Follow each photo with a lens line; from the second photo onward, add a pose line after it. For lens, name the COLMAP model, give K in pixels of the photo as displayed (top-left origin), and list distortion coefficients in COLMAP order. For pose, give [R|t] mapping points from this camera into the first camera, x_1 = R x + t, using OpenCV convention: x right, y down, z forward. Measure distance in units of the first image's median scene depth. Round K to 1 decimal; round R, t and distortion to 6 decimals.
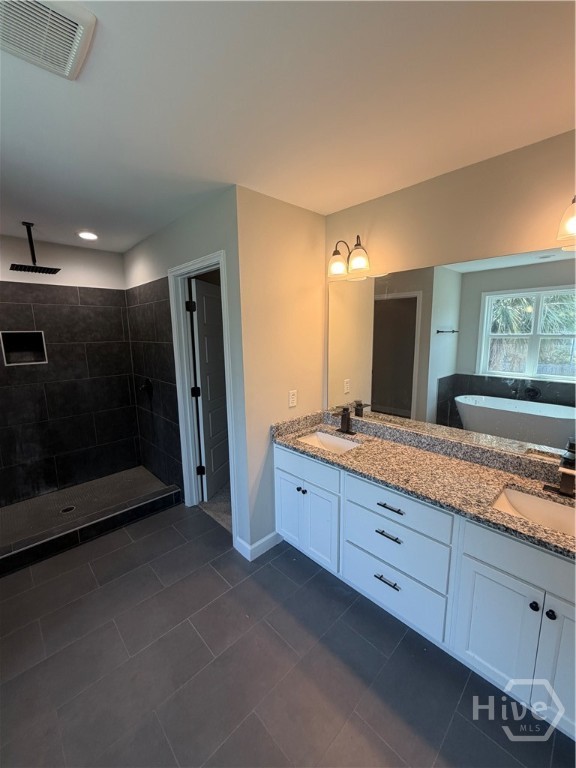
lens RADIAL K [[306.0, 0, 287.8], [0, 306.0, 381.1], [0, 0, 1]] dist [-0.000634, 0.000019]
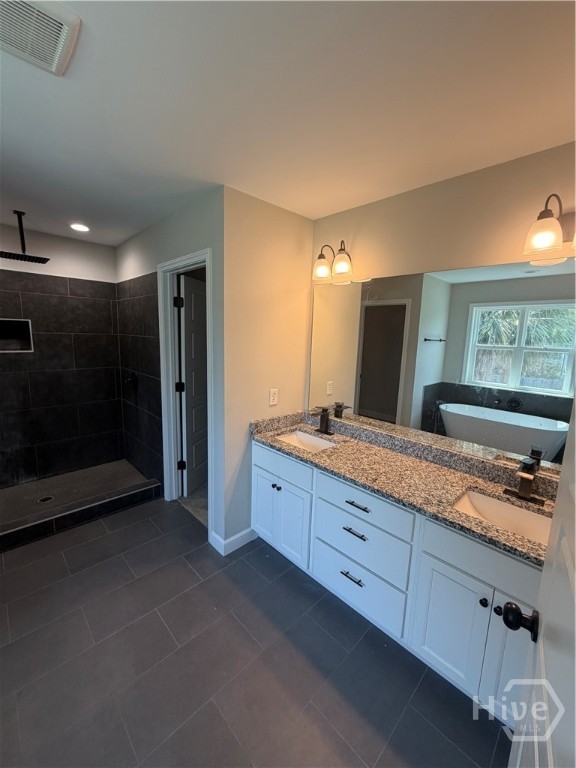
lens RADIAL K [[306.0, 0, 287.5], [0, 306.0, 381.2], [0, 0, 1]] dist [-0.000634, 0.000019]
pose [[0.998880, 0.044550, 0.015929, 0.044165], [-0.044416, 0.998975, -0.008676, 0.011079], [-0.016299, 0.007959, 0.999835, -0.018384]]
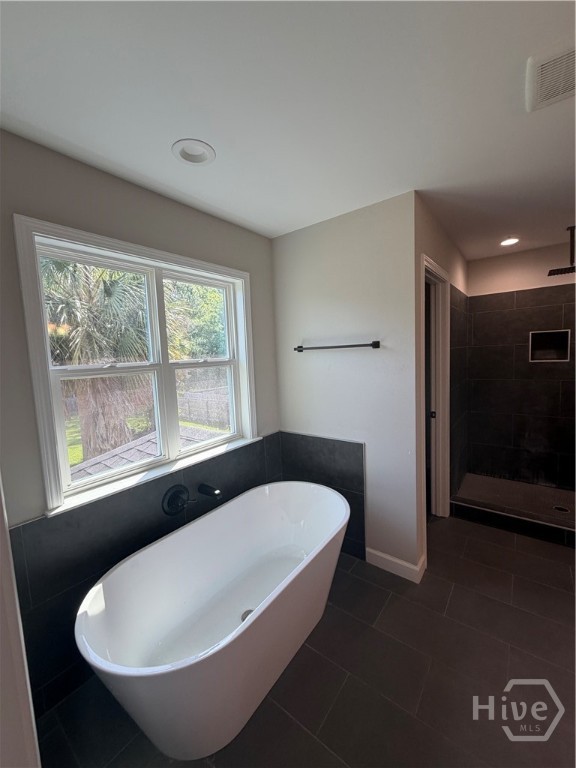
lens RADIAL K [[306.0, 0, 287.9], [0, 306.0, 381.4], [0, 0, 1]] dist [-0.000634, 0.000019]
pose [[0.141448, 0.099882, -0.984894, 0.108456], [-0.115077, 0.989811, 0.083854, 0.037416], [0.983234, 0.101478, 0.151501, -0.074573]]
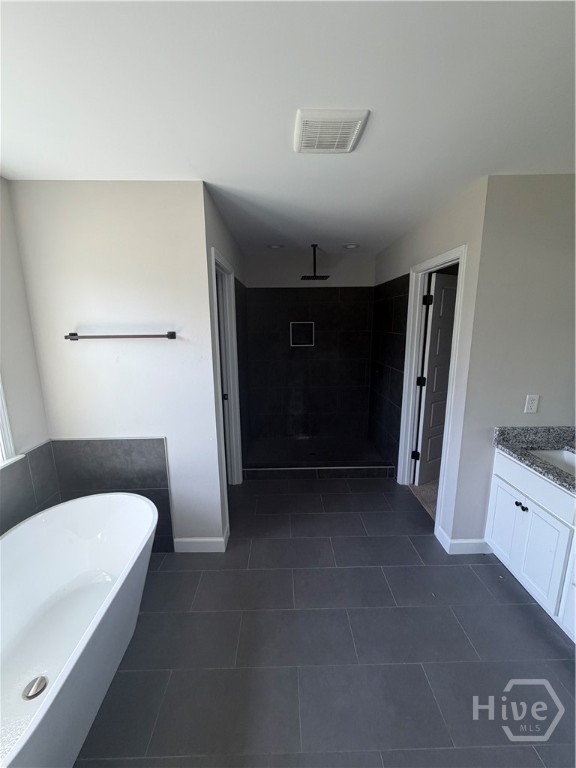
lens RADIAL K [[306.0, 0, 288.1], [0, 306.0, 381.2], [0, 0, 1]] dist [-0.000634, 0.000019]
pose [[0.731760, 0.137710, -0.667505, 0.082187], [-0.110353, 0.990392, 0.083347, -0.003699], [0.672569, 0.012671, 0.739926, -0.110459]]
